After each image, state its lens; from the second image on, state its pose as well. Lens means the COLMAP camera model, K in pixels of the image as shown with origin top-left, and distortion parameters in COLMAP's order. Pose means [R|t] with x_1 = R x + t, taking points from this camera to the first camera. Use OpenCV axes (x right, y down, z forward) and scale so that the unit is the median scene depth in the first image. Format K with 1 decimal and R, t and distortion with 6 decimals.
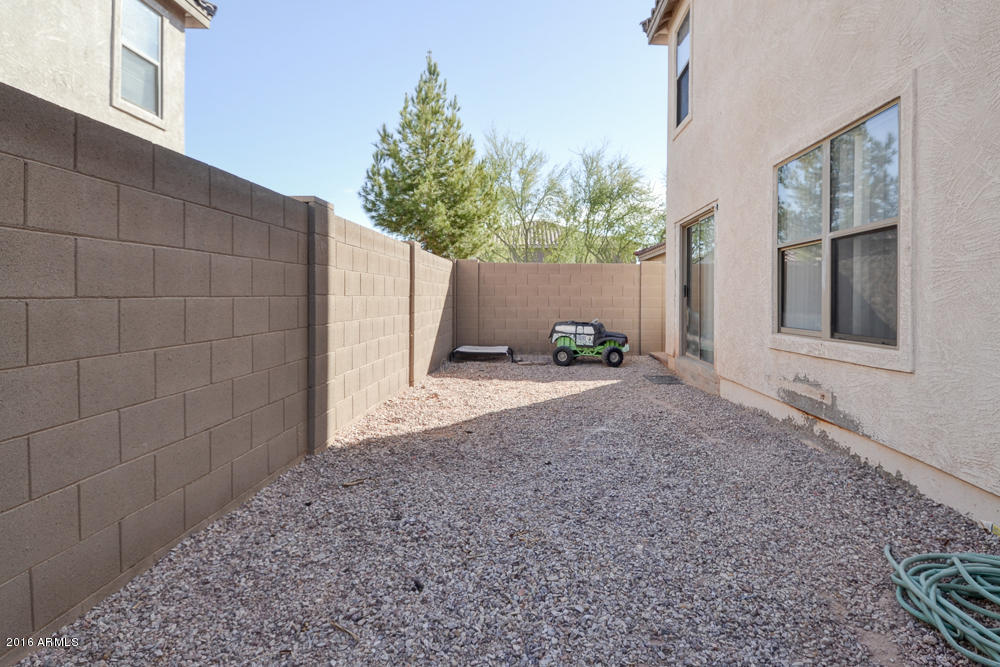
lens RADIAL K [[534.4, 0, 501.1], [0, 534.4, 329.5], [0, 0, 1]] dist [0.003558, -0.031211]
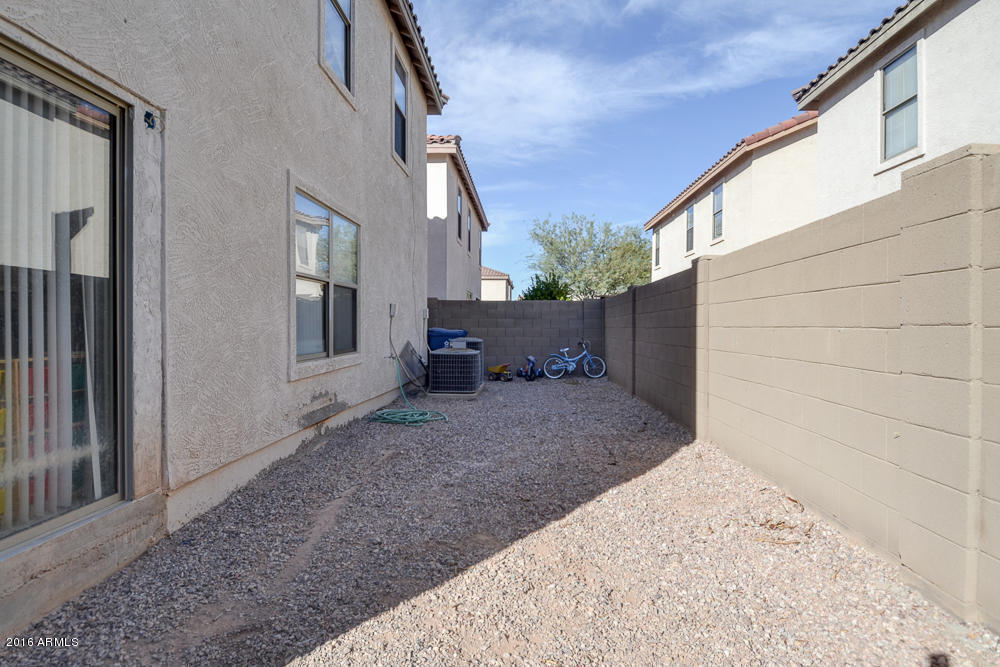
lens RADIAL K [[534.4, 0, 501.1], [0, 534.4, 329.5], [0, 0, 1]] dist [0.003558, -0.031211]
pose [[-0.999906, 0.000980, -0.013662, 0.200201], [0.000053, 0.997707, 0.067685, -0.157154], [0.013697, 0.067677, -0.997613, 2.526511]]
